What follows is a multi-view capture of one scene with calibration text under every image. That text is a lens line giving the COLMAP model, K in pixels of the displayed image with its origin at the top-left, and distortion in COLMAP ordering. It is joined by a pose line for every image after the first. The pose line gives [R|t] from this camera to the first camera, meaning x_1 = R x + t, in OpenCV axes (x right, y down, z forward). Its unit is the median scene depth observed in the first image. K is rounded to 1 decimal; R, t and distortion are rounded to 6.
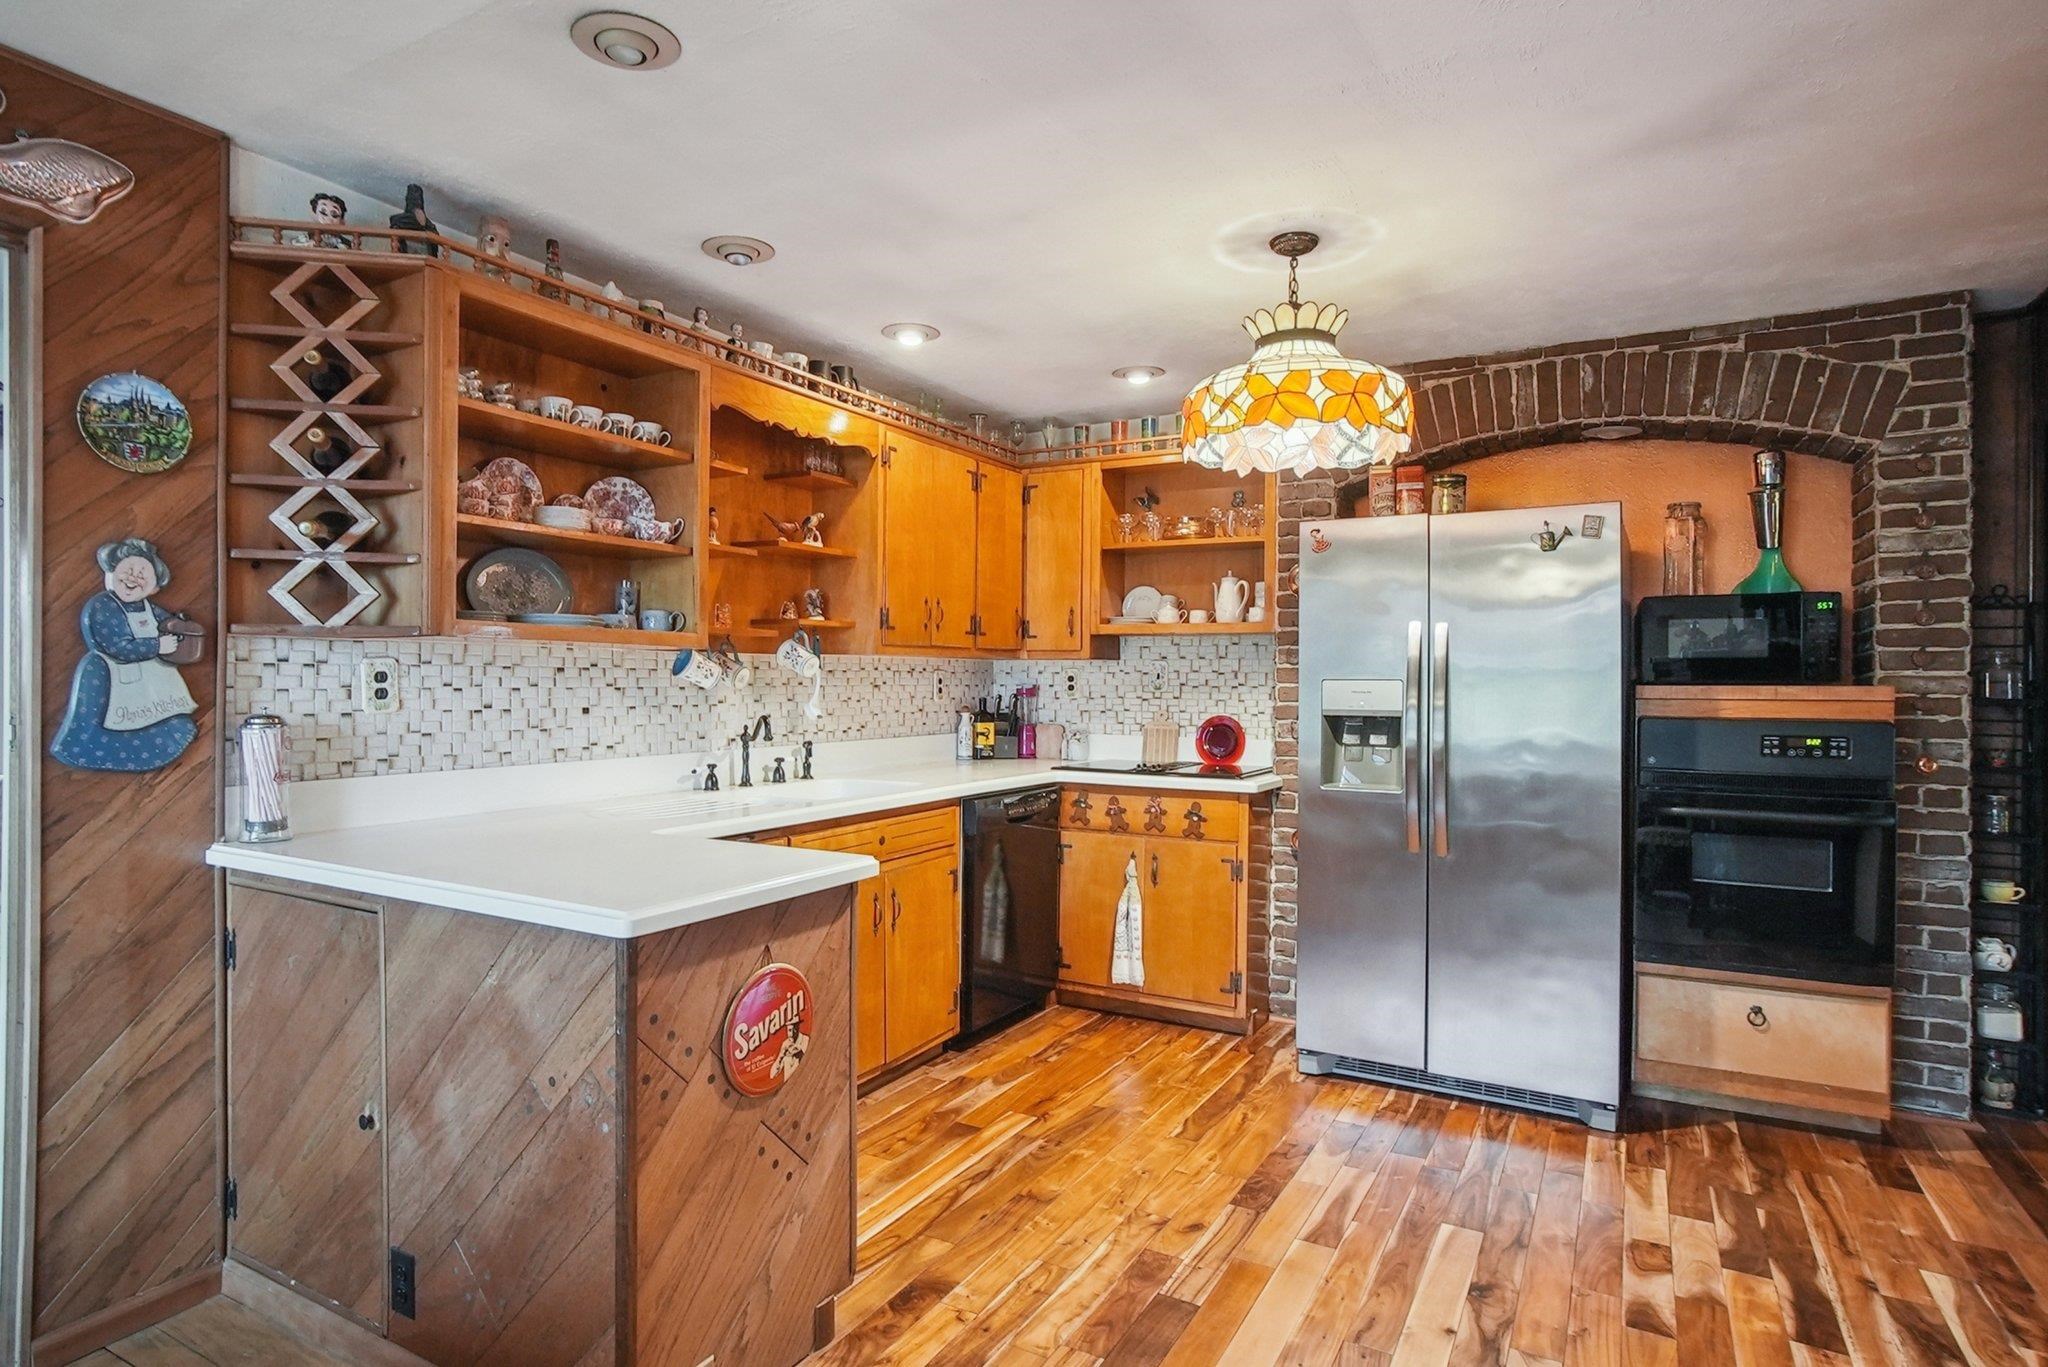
lens RADIAL K [[1106.7, 0, 992.2], [0, 1106.7, 683.8], [0, 0, 1]] dist [-0.034600, 0.026590]
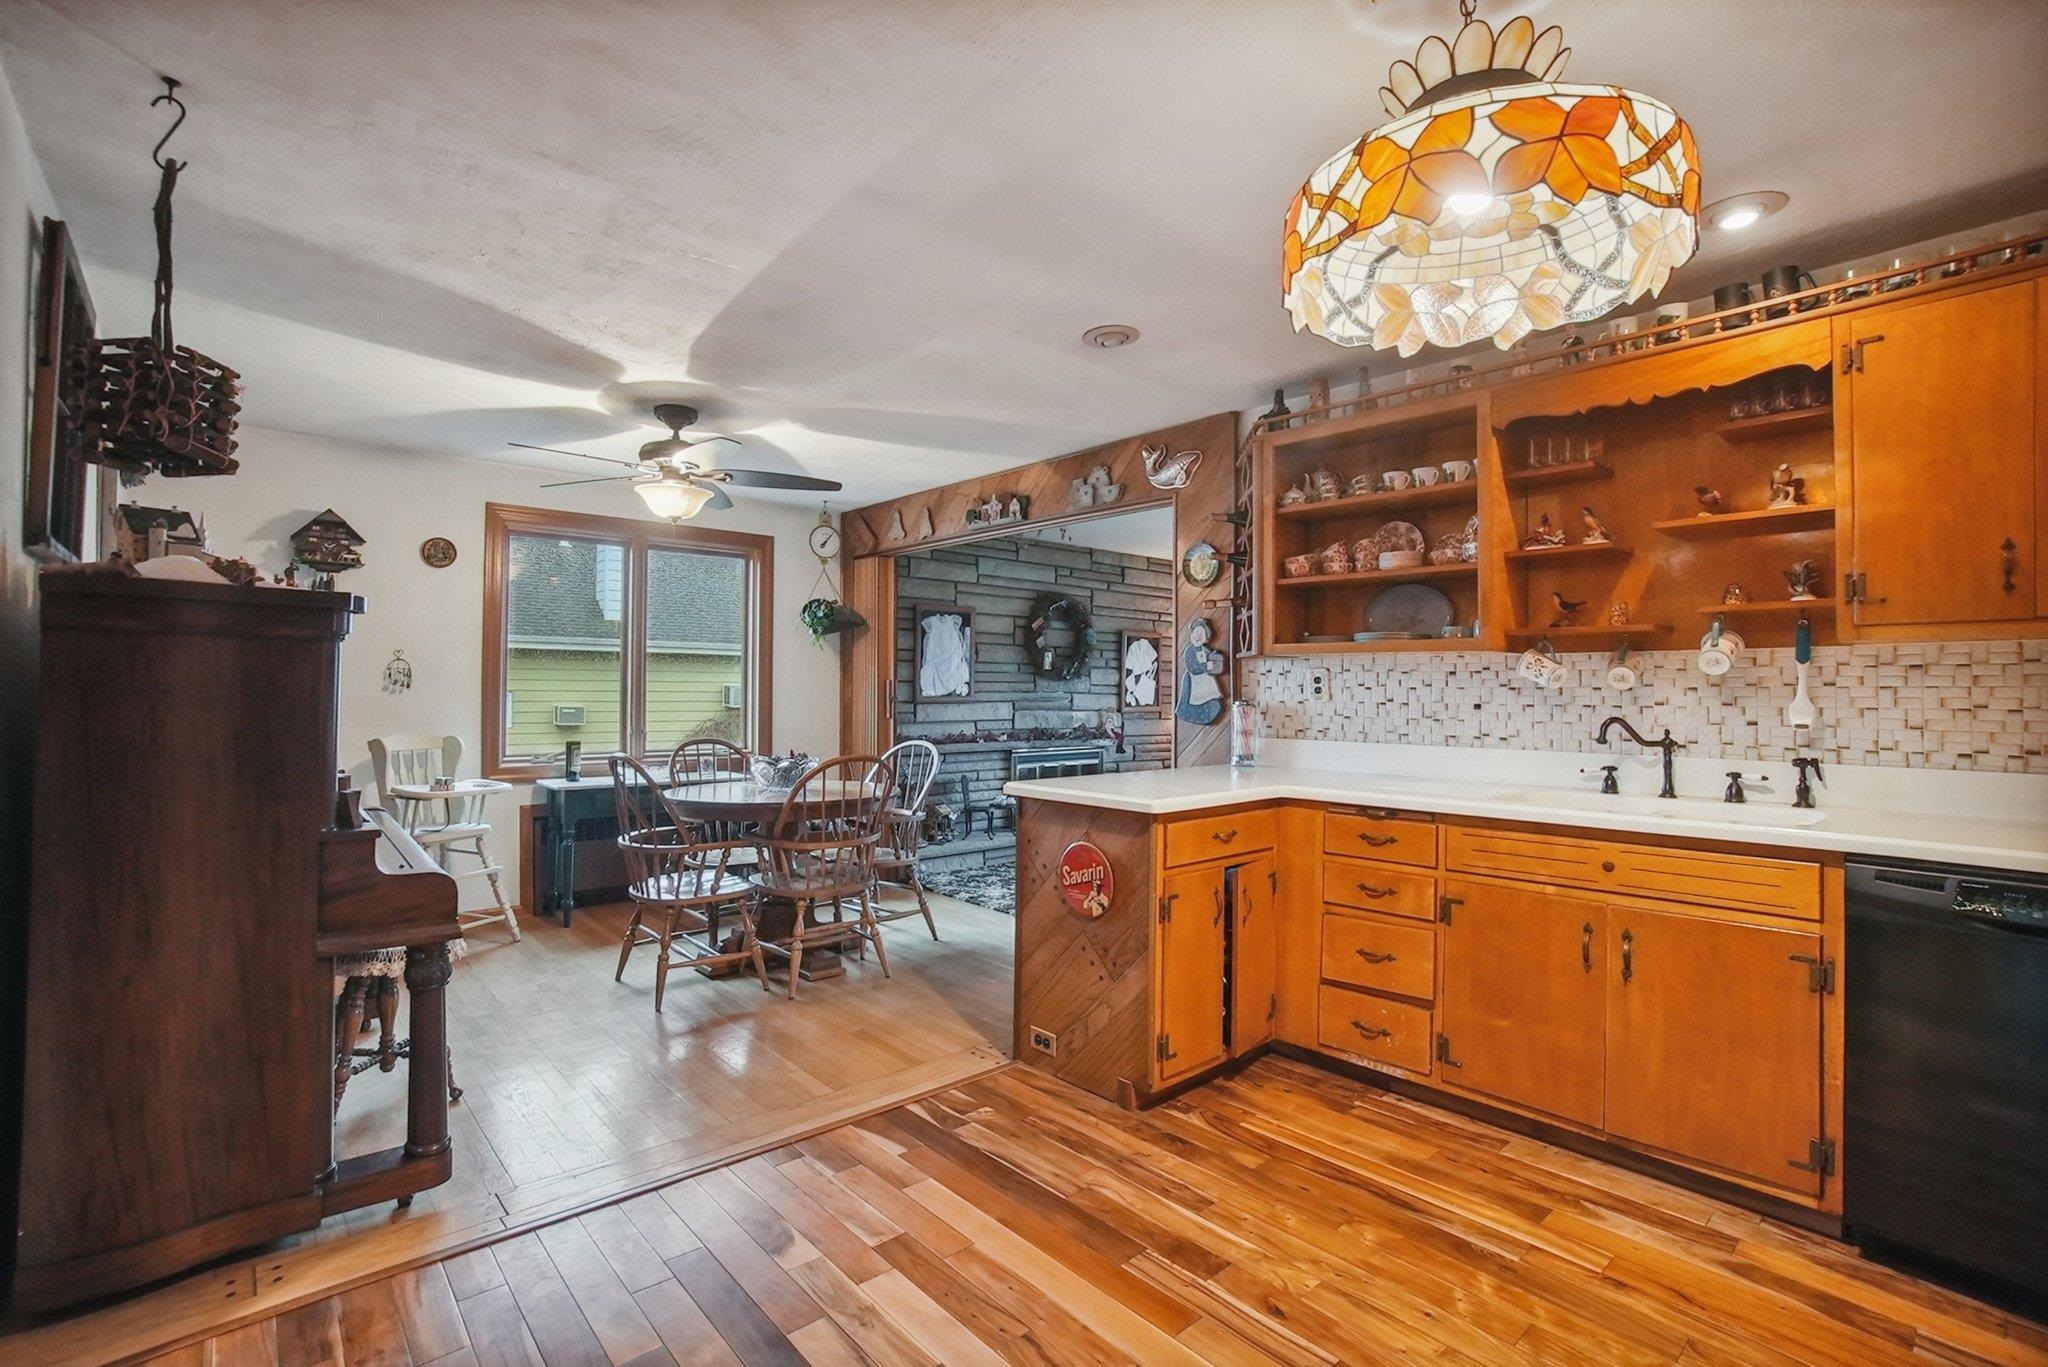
lens RADIAL K [[926.5, 0, 1004.9], [0, 926.5, 682.6], [0, 0, 1]] dist [-0.055219, 0.024898]
pose [[-0.315433, -0.012345, -0.948867, 0.739498], [-0.010237, 0.999901, -0.009606, 0.012812], [0.948893, 0.006684, -0.315529, 0.814831]]
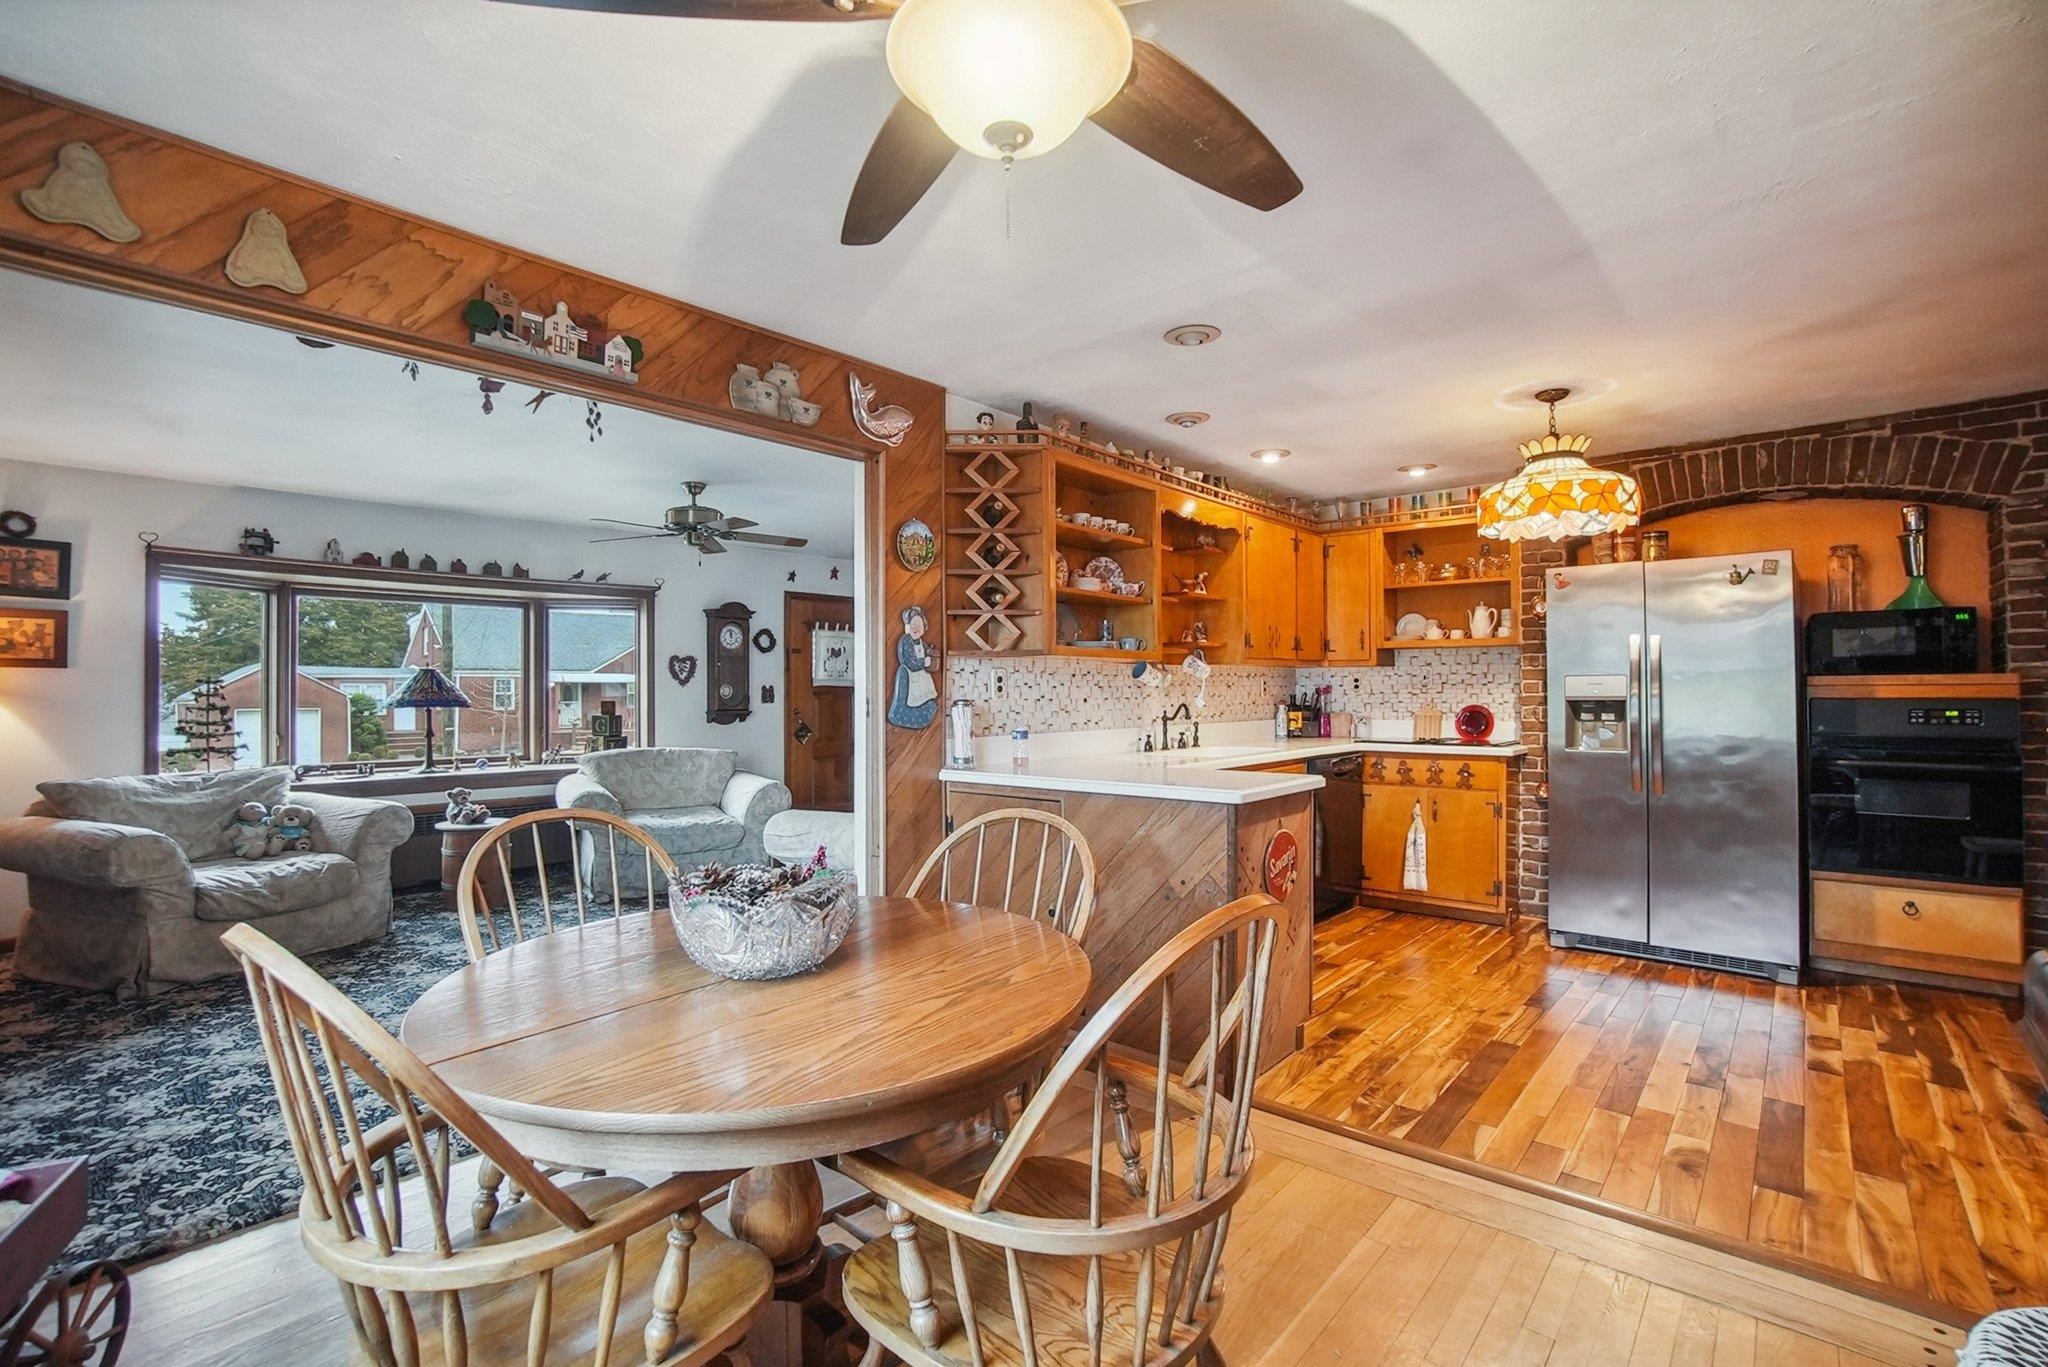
lens RADIAL K [[926.5, 0, 1004.9], [0, 926.5, 682.6], [0, 0, 1]] dist [-0.055219, 0.024898]
pose [[0.980213, -0.012965, -0.197519, -0.211664], [0.010292, 0.999841, -0.014555, 0.016694], [0.197676, 0.012234, 0.980191, -0.366420]]
